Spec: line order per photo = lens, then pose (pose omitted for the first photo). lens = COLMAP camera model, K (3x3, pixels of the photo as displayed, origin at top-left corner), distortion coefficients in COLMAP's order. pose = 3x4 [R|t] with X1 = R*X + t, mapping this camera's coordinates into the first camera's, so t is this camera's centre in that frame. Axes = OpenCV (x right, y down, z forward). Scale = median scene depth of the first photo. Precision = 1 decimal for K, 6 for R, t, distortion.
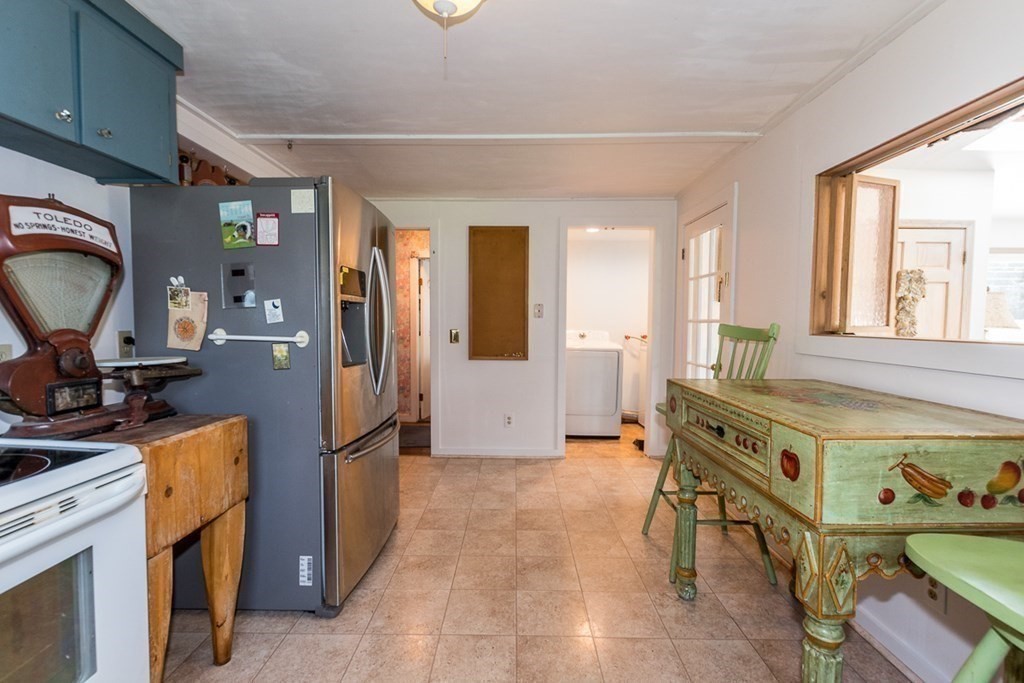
lens RADIAL K [[444.6, 0, 507.9], [0, 444.6, 343.1], [0, 0, 1]] dist [0.006638, -0.002055]
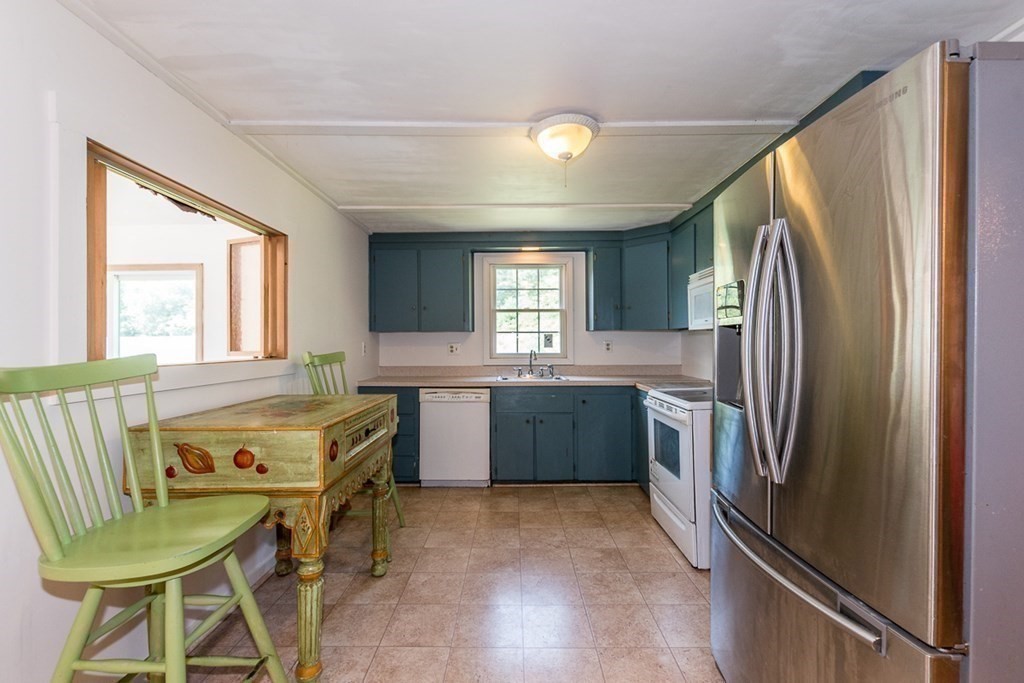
lens RADIAL K [[444.6, 0, 515.1], [0, 444.6, 346.9], [0, 0, 1]] dist [0.006638, -0.002055]
pose [[-0.999837, 0.000841, -0.018021, 0.054231], [-0.000162, 0.998456, 0.055556, -0.107470], [0.018040, 0.055550, -0.998293, 1.954320]]
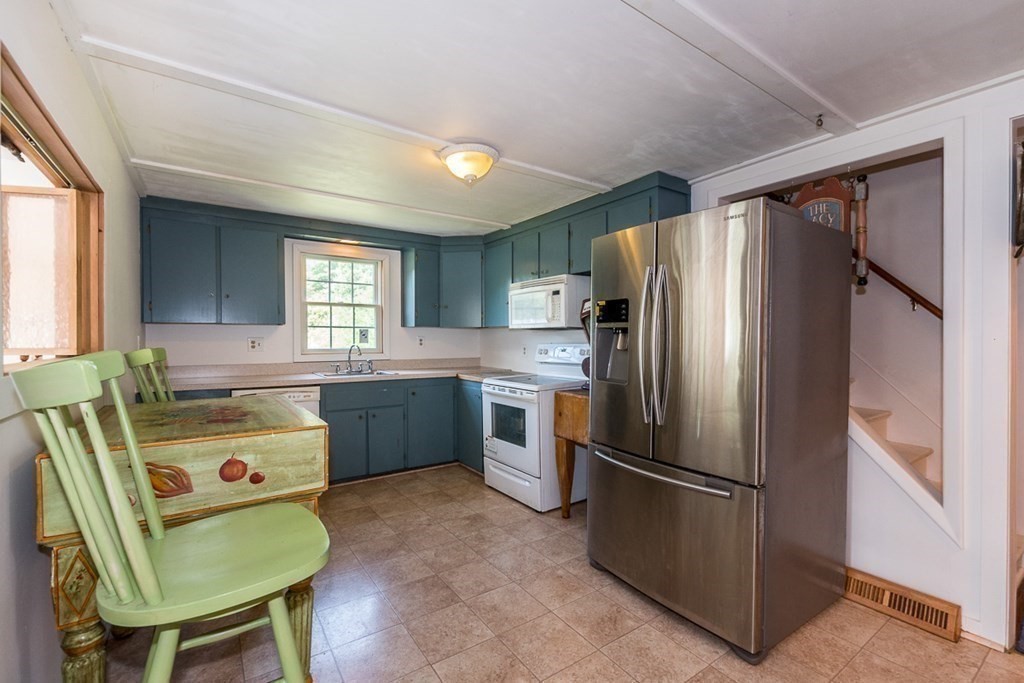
lens RADIAL K [[444.6, 0, 514.1], [0, 444.6, 347.6], [0, 0, 1]] dist [0.006638, -0.002055]
pose [[-0.809244, 0.006905, -0.587431, 0.600414], [-0.032931, 0.997826, 0.057094, -0.108337], [0.586548, 0.065548, -0.807257, 1.967085]]
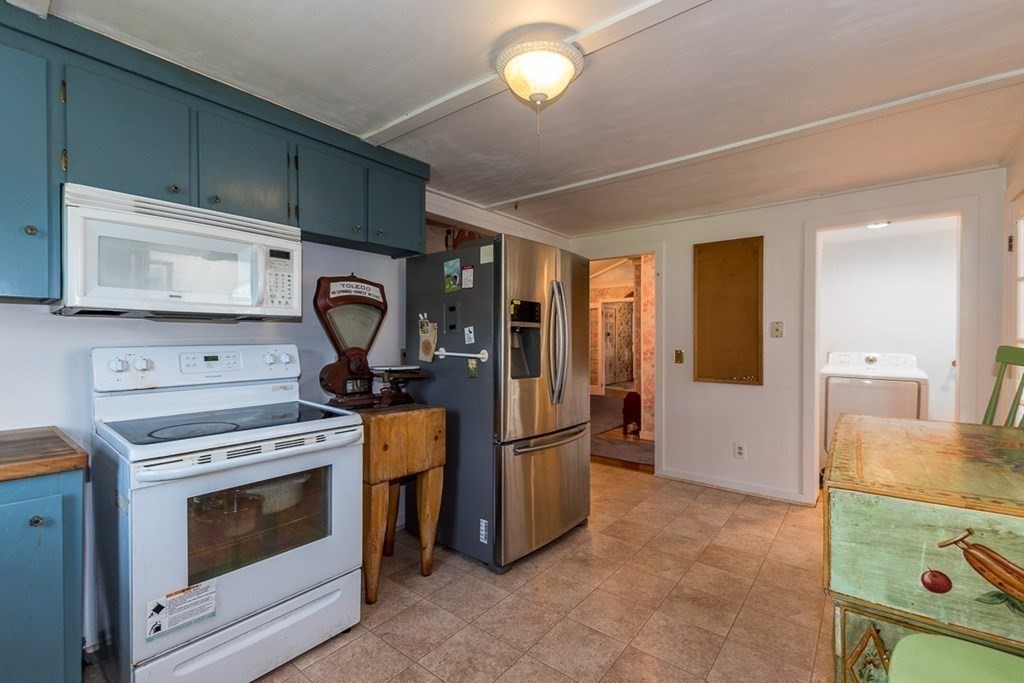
lens RADIAL K [[444.6, 0, 514.2], [0, 444.6, 343.9], [0, 0, 1]] dist [0.006638, -0.002055]
pose [[0.794278, 0.002259, -0.607550, 0.426698], [-0.027826, 0.999079, -0.032664, -0.003429], [0.606917, 0.042850, 0.793610, -0.015841]]
